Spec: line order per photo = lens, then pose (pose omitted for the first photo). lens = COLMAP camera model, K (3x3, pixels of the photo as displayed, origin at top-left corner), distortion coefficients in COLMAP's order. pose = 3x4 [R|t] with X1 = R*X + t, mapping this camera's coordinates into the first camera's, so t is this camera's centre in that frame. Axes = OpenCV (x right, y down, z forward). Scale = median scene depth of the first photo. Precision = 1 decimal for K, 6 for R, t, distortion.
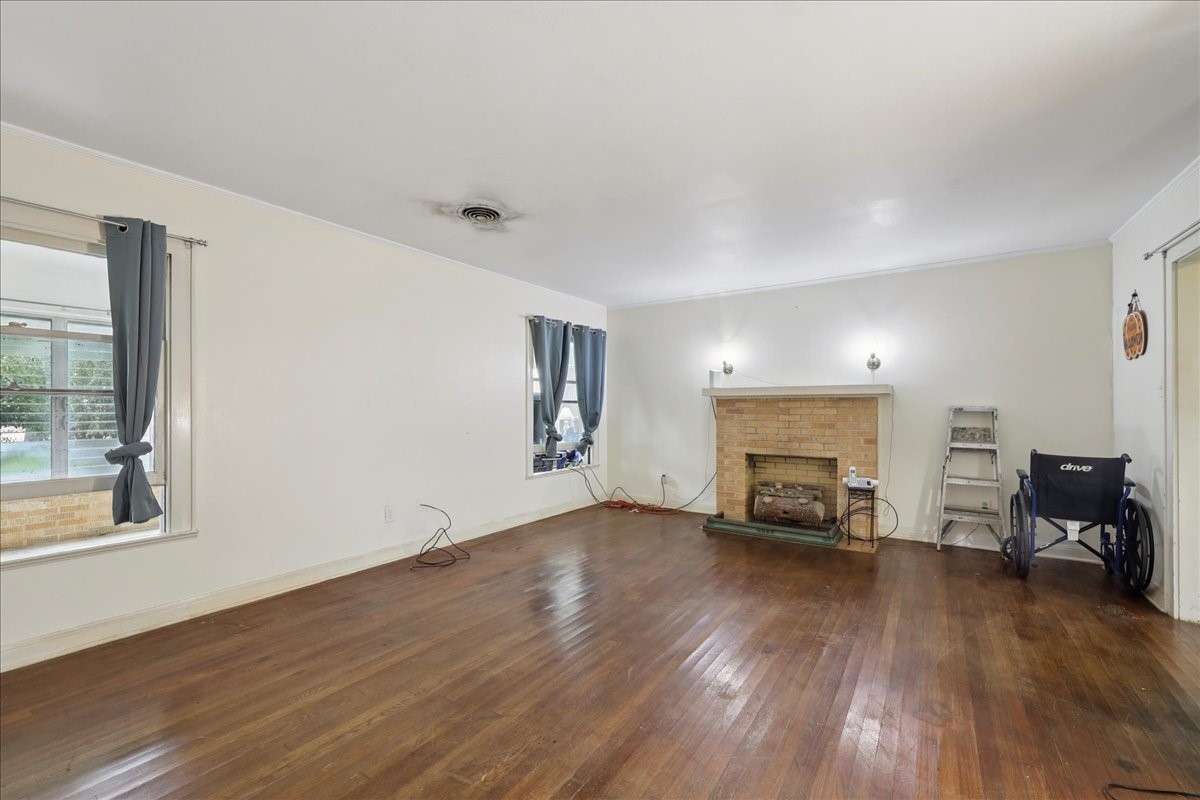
lens RADIAL K [[481.4, 0, 603.4], [0, 481.4, 401.7], [0, 0, 1]] dist [-0.000413, -0.000034]
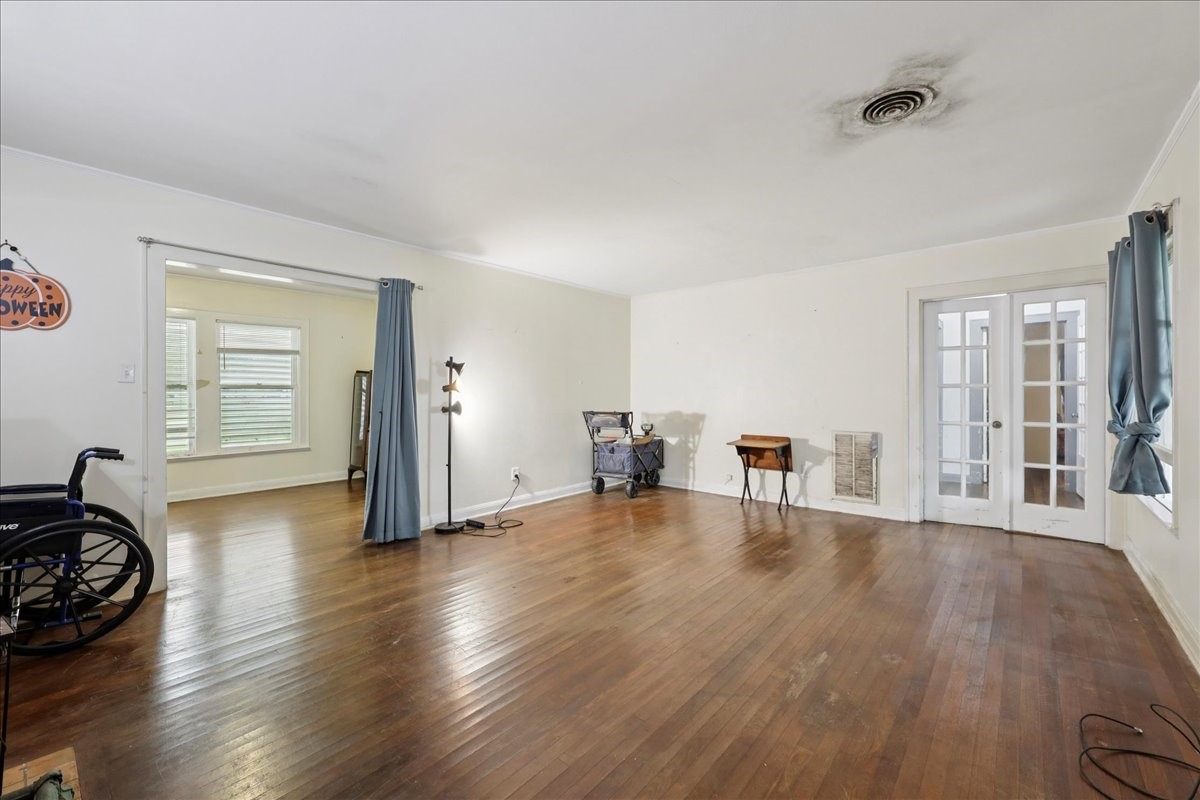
lens RADIAL K [[492.8, 0, 600.0], [0, 492.8, 389.9], [0, 0, 1]] dist [0.000942, 0.000145]
pose [[-0.992126, -0.002418, 0.125224, 0.061512], [-0.004591, 0.999844, -0.017068, 0.021605], [-0.125163, -0.017508, -0.991982, 1.553220]]
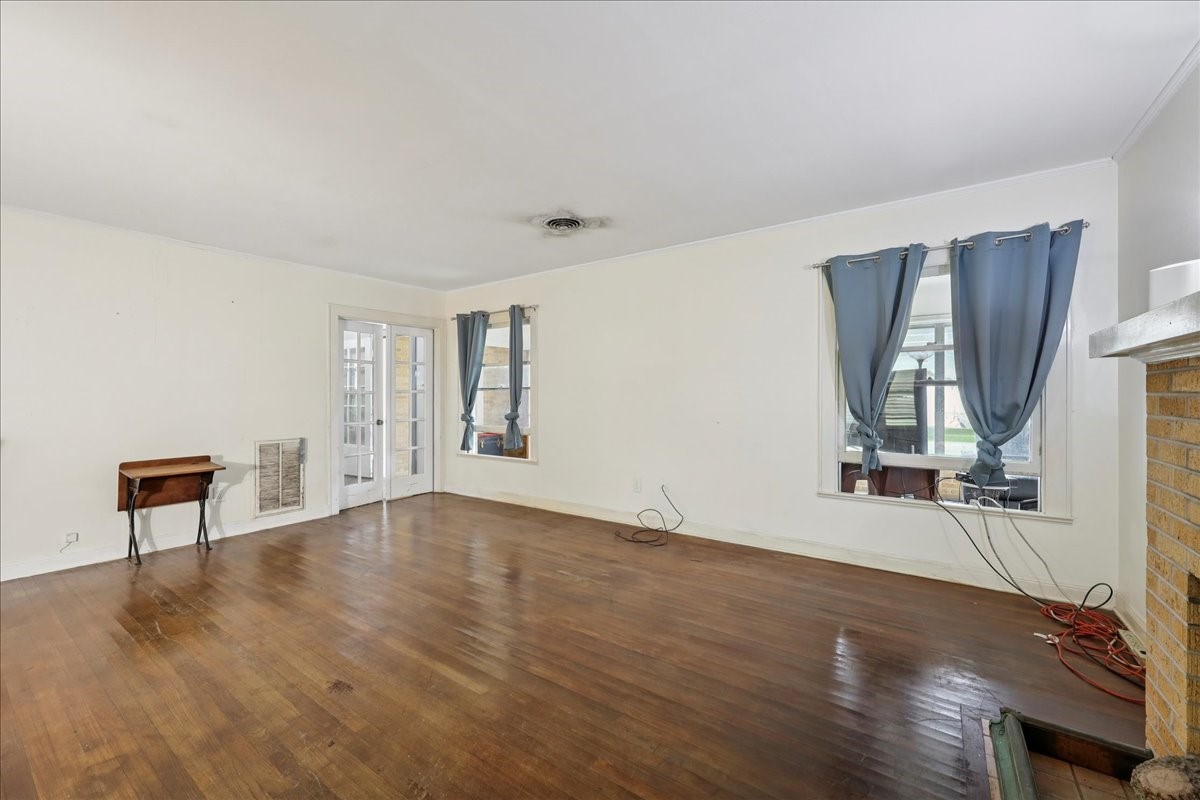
lens RADIAL K [[481.4, 0, 603.4], [0, 481.4, 401.7], [0, 0, 1]] dist [-0.000413, -0.000034]
pose [[-0.019784, 0.006513, -0.999783, 0.777398], [0.017895, 0.999821, 0.006160, 0.018561], [0.999644, -0.017769, -0.019897, 0.990593]]
